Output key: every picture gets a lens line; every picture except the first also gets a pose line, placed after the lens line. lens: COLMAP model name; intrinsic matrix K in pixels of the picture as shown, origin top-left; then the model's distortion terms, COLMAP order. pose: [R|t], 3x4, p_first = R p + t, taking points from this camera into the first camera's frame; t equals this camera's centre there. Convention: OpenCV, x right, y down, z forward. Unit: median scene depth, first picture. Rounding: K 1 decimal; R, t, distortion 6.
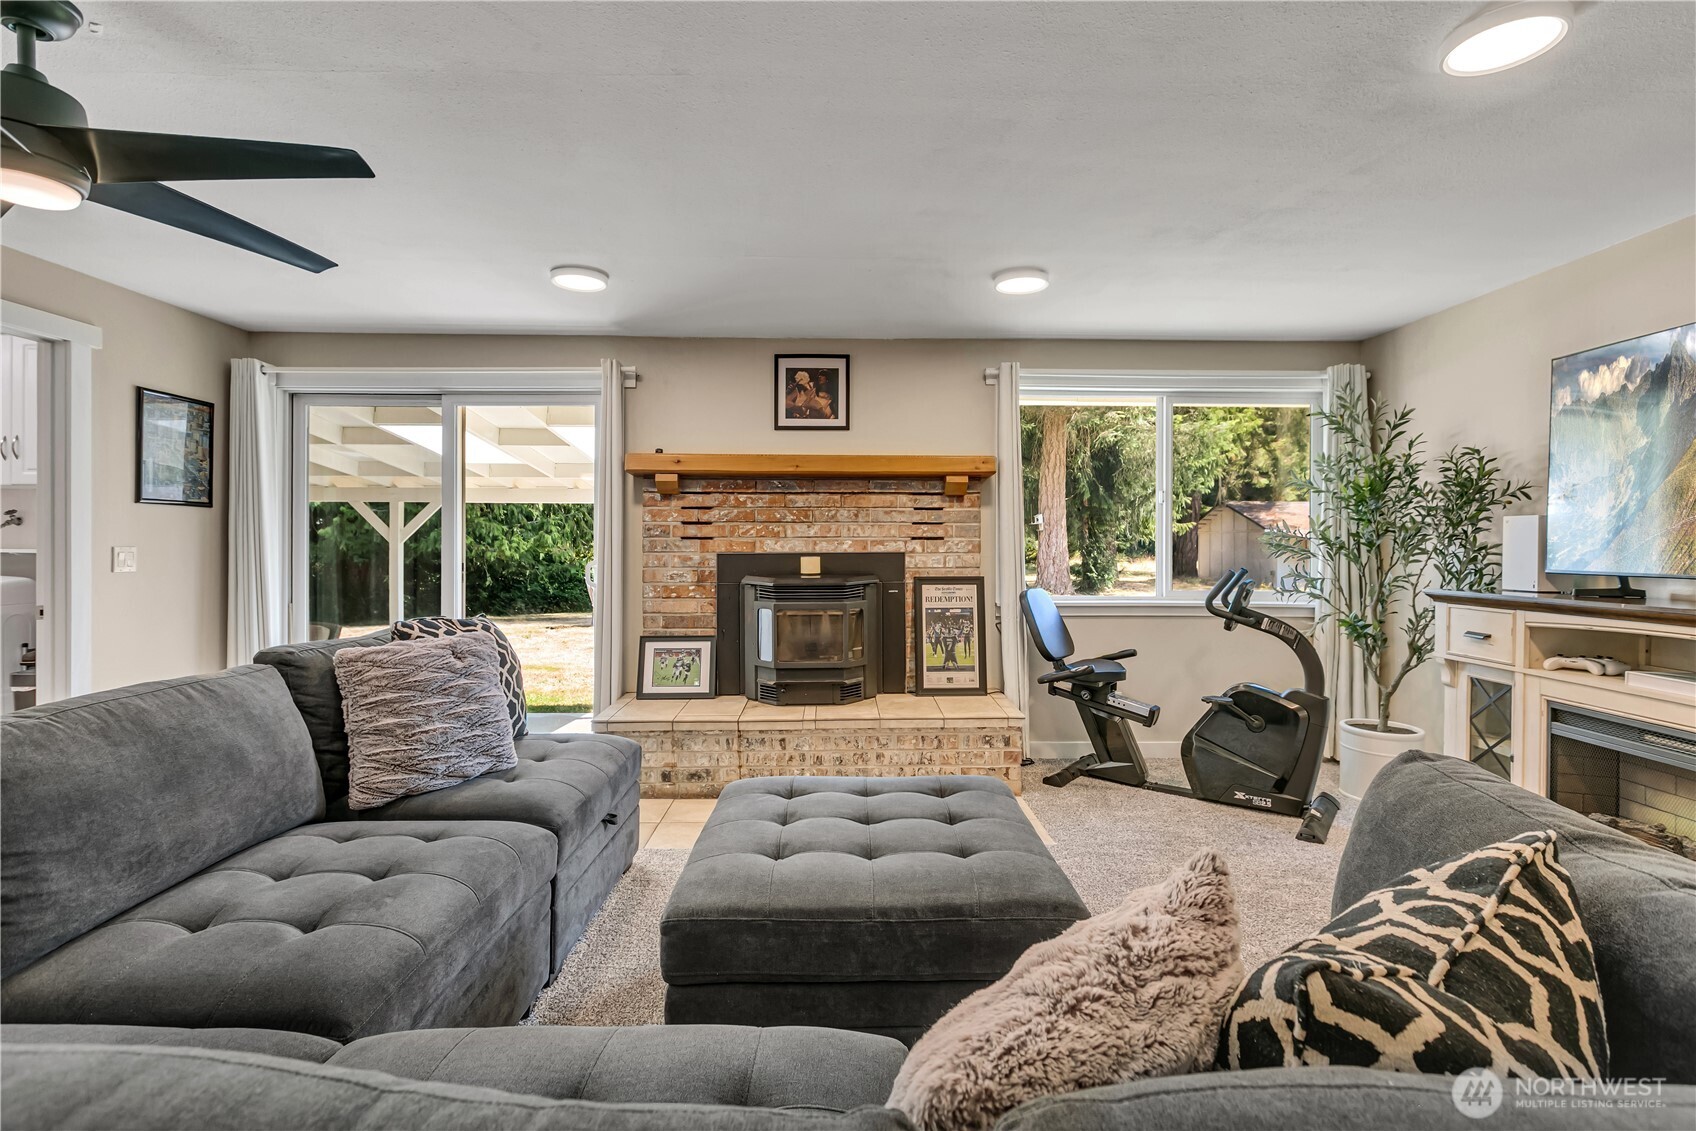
lens RADIAL K [[777.9, 0, 861.6], [0, 777.9, 540.6], [0, 0, 1]] dist [-0.007875, 0.000375]
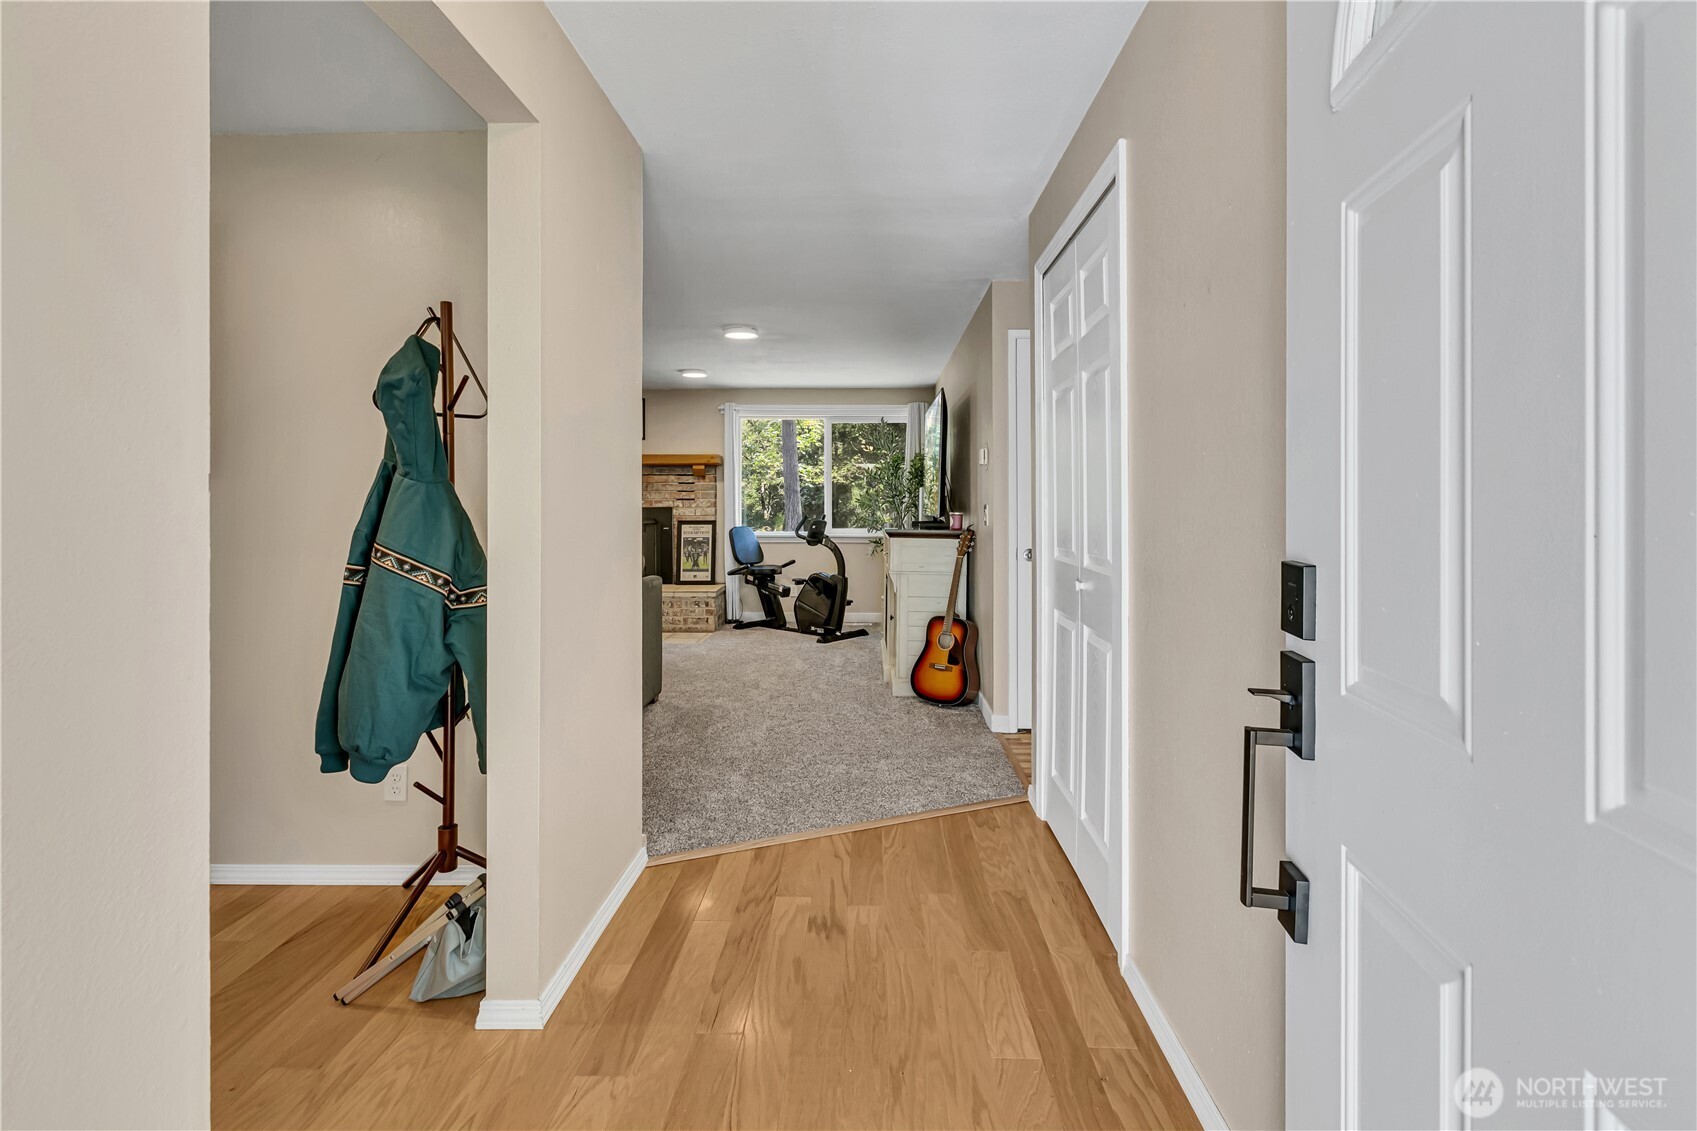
lens RADIAL K [[778.3, 0, 881.9], [0, 778.3, 494.9], [0, 0, 1]] dist [-0.007875, 0.000375]
pose [[0.999997, -0.000418, 0.002491, 0.550540], [0.000445, 0.999945, -0.010525, 0.006394], [-0.002487, 0.010527, 0.999942, -0.838903]]
